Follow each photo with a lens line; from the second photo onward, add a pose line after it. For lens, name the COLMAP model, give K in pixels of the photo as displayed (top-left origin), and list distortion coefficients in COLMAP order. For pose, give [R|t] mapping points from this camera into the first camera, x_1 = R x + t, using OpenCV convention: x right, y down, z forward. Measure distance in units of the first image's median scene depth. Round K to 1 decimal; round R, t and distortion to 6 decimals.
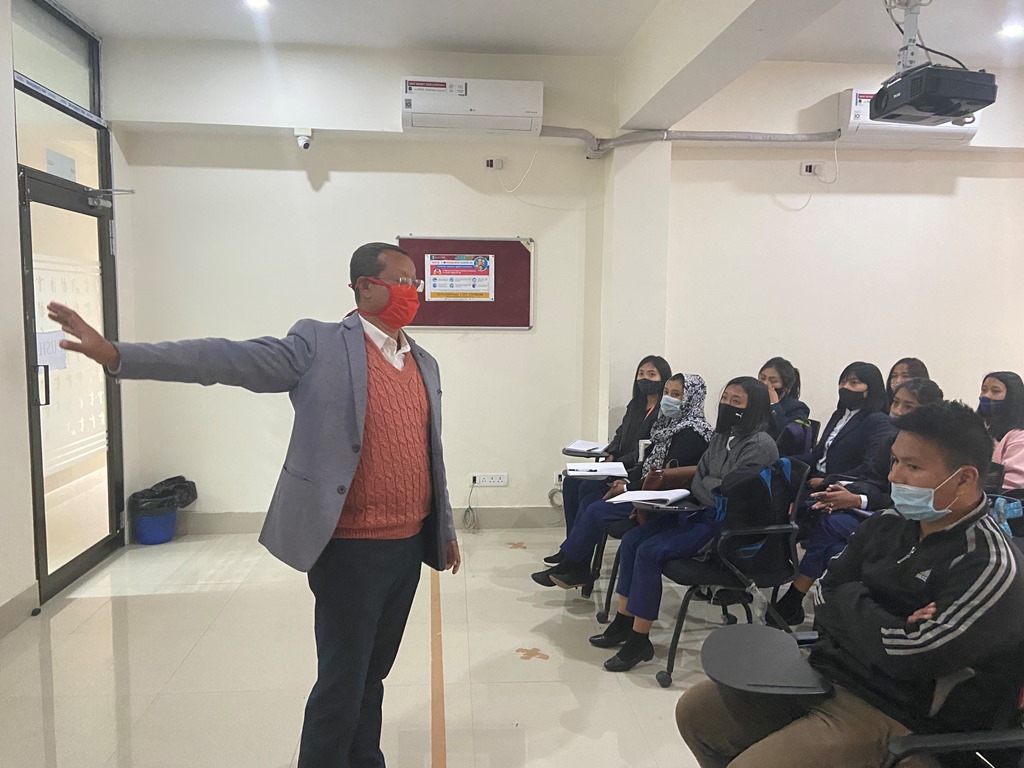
lens RADIAL K [[786.5, 0, 515.6], [0, 786.5, 385.5], [0, 0, 1]] dist [0.037241, -0.011764]
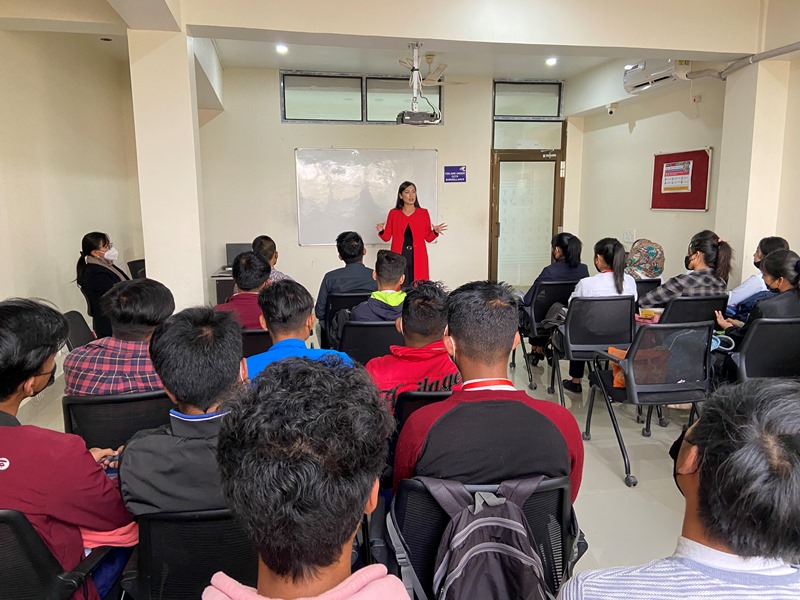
lens RADIAL K [[614.4, 0, 397.7], [0, 614.4, 301.2], [0, 0, 1]] dist [0.037241, -0.011764]
pose [[0.084869, 0.156457, -0.984032, 1.135979], [-0.077872, 0.985616, 0.149993, -0.035970], [0.993344, 0.063899, 0.095831, 0.349693]]
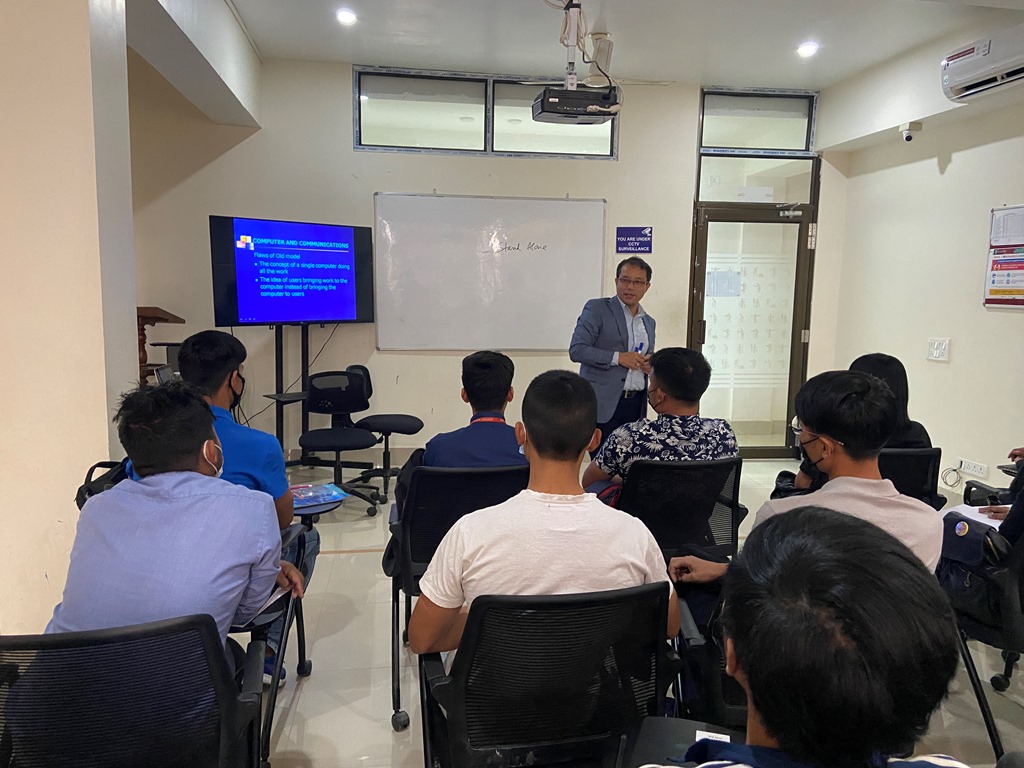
lens RADIAL K [[786.5, 0, 508.4], [0, 786.5, 382.2], [0, 0, 1]] dist [0.037241, -0.011764]
pose [[0.035470, 0.121706, -0.991932, 0.797610], [-0.102581, 0.987758, 0.117525, -0.036644], [0.994092, 0.097585, 0.047520, 0.392315]]
